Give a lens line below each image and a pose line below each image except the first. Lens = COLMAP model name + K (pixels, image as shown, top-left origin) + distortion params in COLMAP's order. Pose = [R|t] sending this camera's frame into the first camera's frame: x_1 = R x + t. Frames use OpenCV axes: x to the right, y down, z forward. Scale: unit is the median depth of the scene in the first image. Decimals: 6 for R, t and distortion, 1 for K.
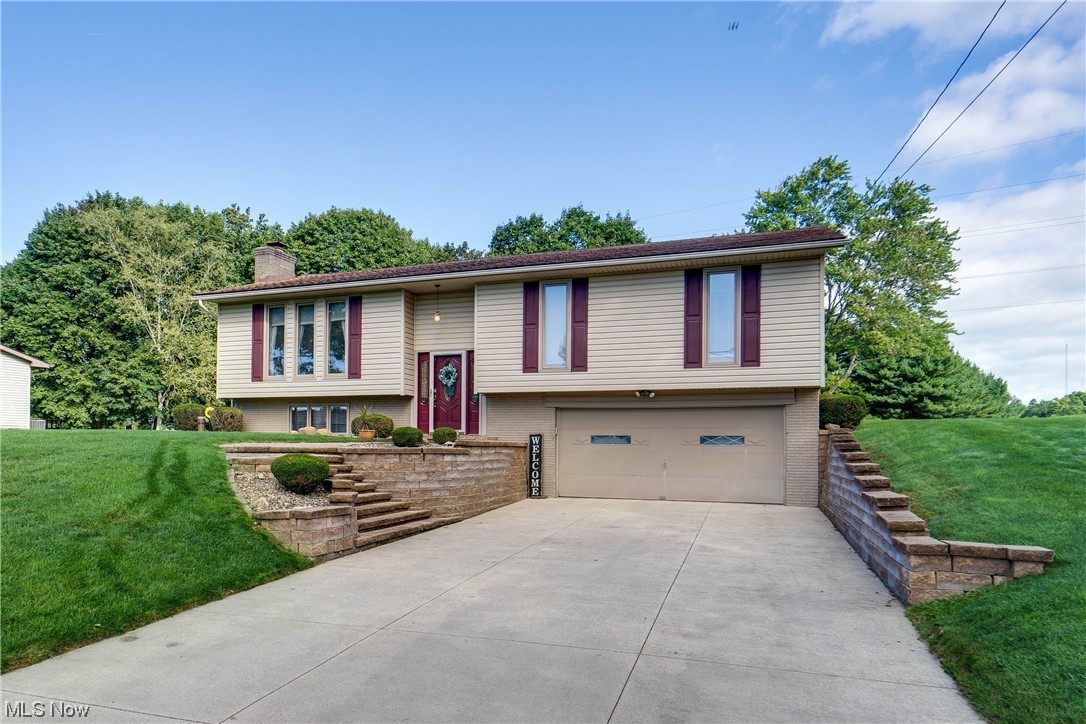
lens RADIAL K [[531.4, 0, 555.3], [0, 531.4, 378.8], [0, 0, 1]] dist [-0.000146, 0.000261]
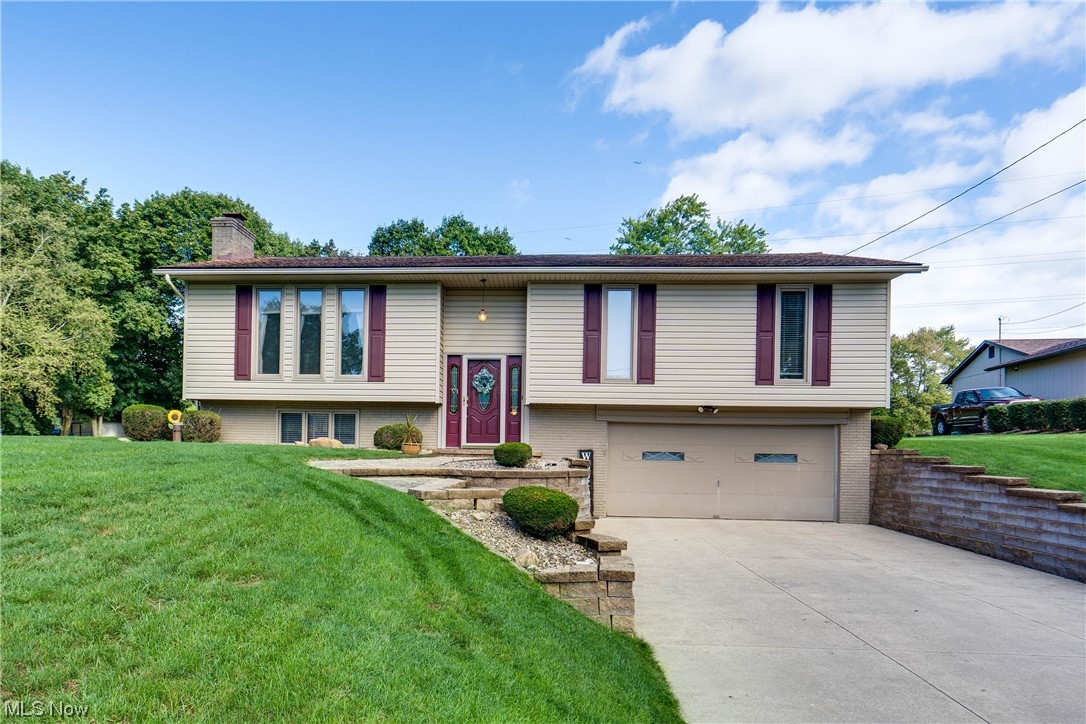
lens RADIAL K [[512.4, 0, 526.4], [0, 512.4, 394.1], [0, 0, 1]] dist [-0.001451, -0.000642]
pose [[0.976946, 0.033530, 0.210835, -0.307750], [-0.036590, 0.999274, 0.010632, 0.001992], [-0.210325, -0.018101, 0.977464, 0.141394]]
